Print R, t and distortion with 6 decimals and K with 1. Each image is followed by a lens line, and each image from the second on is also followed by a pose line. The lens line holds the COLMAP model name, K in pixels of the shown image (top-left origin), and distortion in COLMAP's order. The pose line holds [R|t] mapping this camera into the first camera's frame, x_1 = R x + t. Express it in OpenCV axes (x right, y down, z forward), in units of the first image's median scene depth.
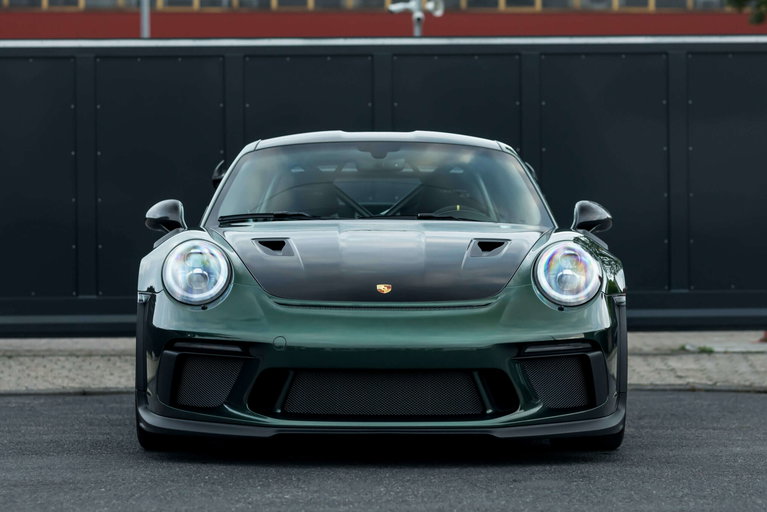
lens RADIAL K [[2281.7, 0, 383.5], [0, 2281.7, 256.0], [0, 0, 1]] dist [-0.044428, -0.926789]
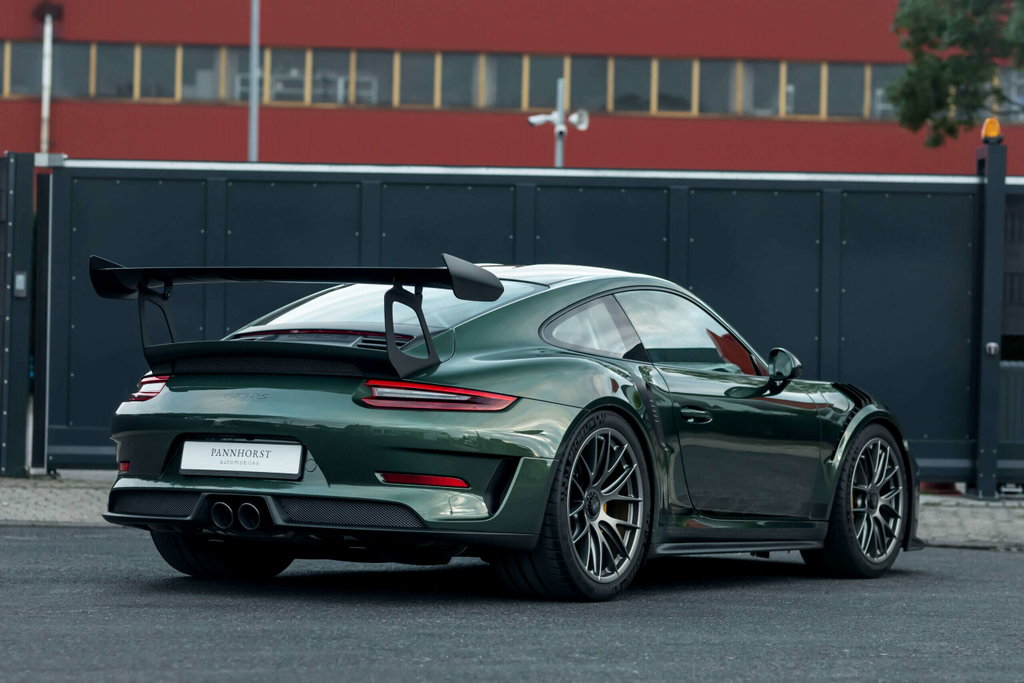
lens RADIAL K [[2682.7, 0, 495.3], [0, 2682.7, 341.0], [0, 0, 1]] dist [-0.023326, -0.783609]
pose [[0.999675, 0.024920, -0.005353, -0.005511], [-0.025007, 0.999543, -0.016954, -0.003086], [0.004928, 0.017083, 0.999842, -0.131427]]
